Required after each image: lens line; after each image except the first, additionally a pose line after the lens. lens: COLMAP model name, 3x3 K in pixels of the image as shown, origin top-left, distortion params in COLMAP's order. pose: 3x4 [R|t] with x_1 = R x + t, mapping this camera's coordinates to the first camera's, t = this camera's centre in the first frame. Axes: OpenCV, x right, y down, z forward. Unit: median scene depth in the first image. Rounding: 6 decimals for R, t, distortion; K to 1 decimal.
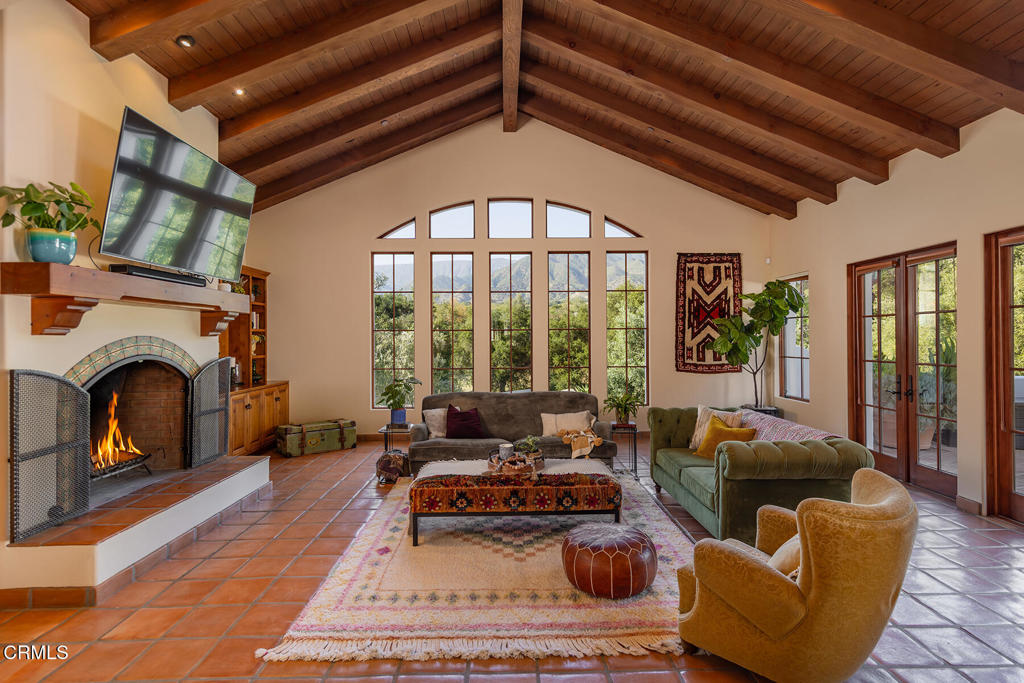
lens RADIAL K [[531.1, 0, 512.0], [0, 531.1, 341.5], [0, 0, 1]] dist [0.000365, 0.000054]
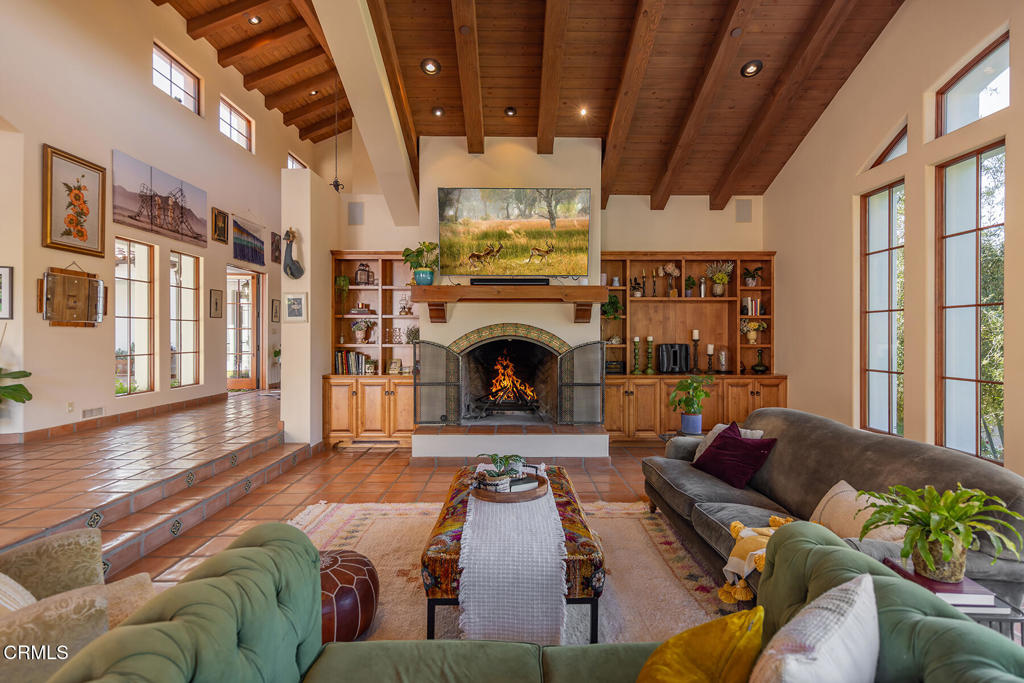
lens RADIAL K [[487.0, 0, 512.0], [0, 487.0, 341.5], [0, 0, 1]] dist [0.000027, 0.000033]
pose [[-0.008103, 0.012065, -0.999894, 0.748099], [-0.000680, 0.999927, 0.012071, 0.026793], [0.999967, 0.000778, -0.008095, 1.108892]]
